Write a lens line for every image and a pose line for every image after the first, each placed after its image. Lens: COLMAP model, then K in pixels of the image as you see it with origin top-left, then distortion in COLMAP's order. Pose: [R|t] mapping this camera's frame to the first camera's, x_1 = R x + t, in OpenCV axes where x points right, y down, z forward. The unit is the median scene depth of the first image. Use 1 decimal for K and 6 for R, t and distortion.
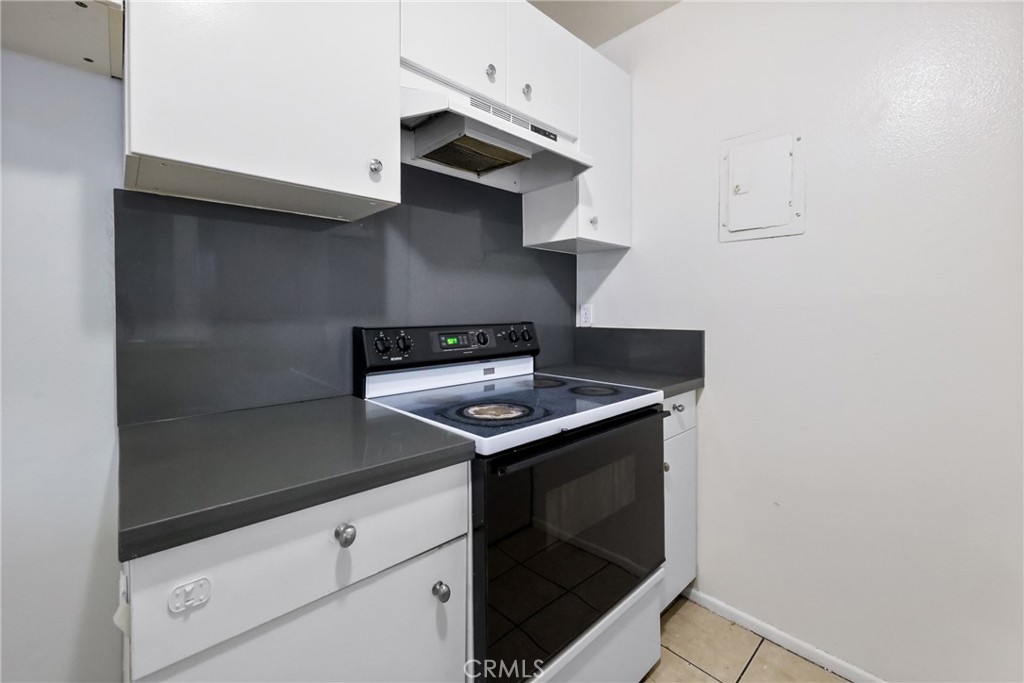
lens RADIAL K [[397.3, 0, 508.0], [0, 397.3, 315.5], [0, 0, 1]] dist [-0.002256, 0.000004]
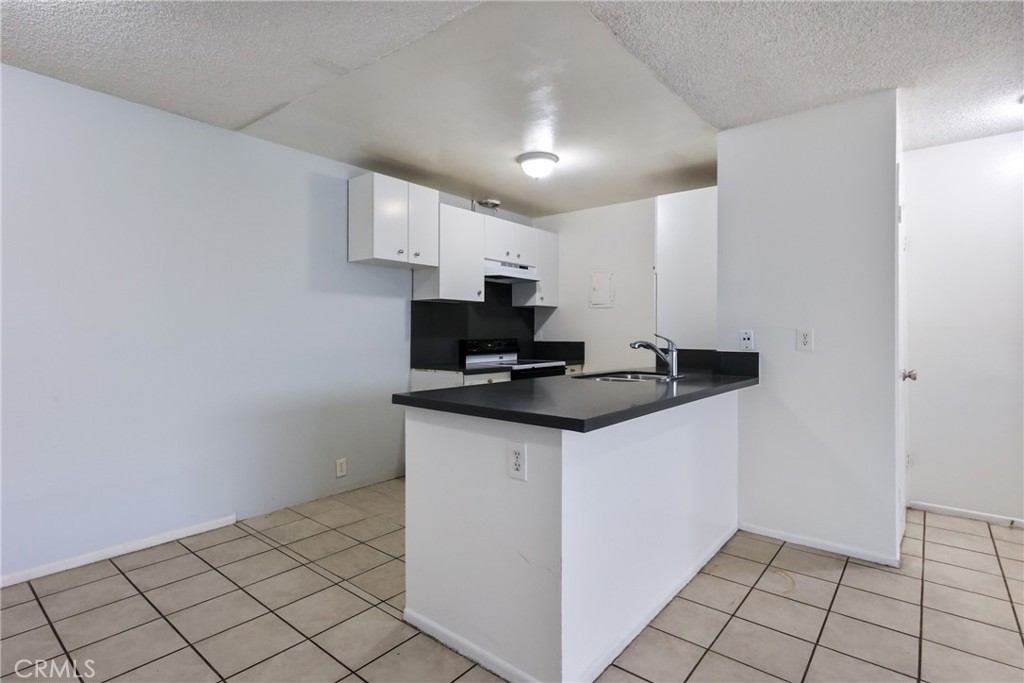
lens RADIAL K [[512.7, 0, 519.8], [0, 512.7, 330.6], [0, 0, 1]] dist [0.012227, -0.001323]
pose [[0.987127, 0.002982, 0.159911, -0.448099], [-0.000741, 0.999901, -0.014071, 0.012040], [-0.159937, 0.013771, 0.987031, -2.215740]]
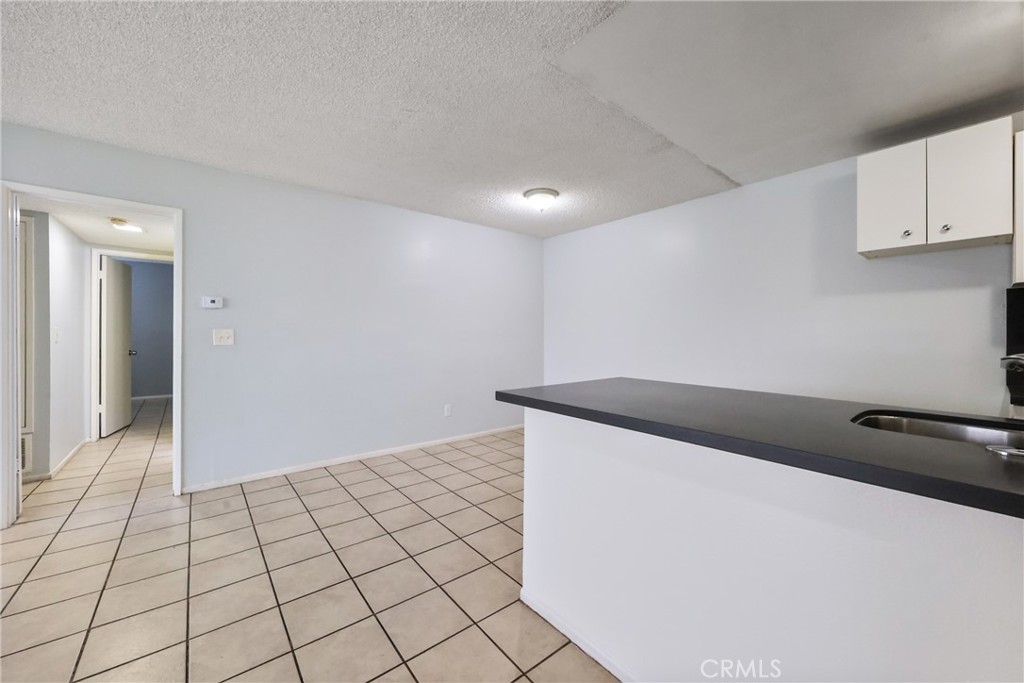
lens RADIAL K [[397.3, 0, 512.5], [0, 397.3, 336.6], [0, 0, 1]] dist [-0.002256, 0.000004]
pose [[-0.062889, 0.009040, -0.997980, 0.970272], [-0.012300, 0.999876, 0.009832, -0.003687], [0.997945, 0.012893, -0.062770, -1.117065]]
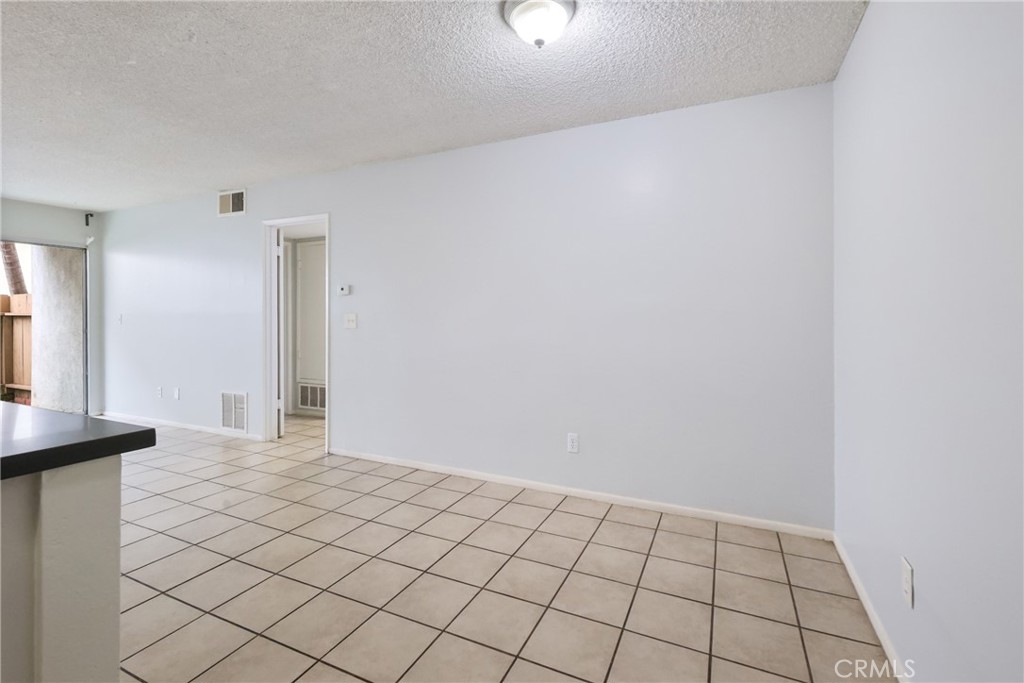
lens RADIAL K [[464.8, 0, 503.0], [0, 464.8, 315.5], [0, 0, 1]] dist [-0.002529, -0.000198]
pose [[-0.928585, -0.002254, -0.371113, -0.735316], [-0.004589, 0.999975, 0.005411, -0.011147], [0.371091, 0.006728, -0.928572, -0.007978]]
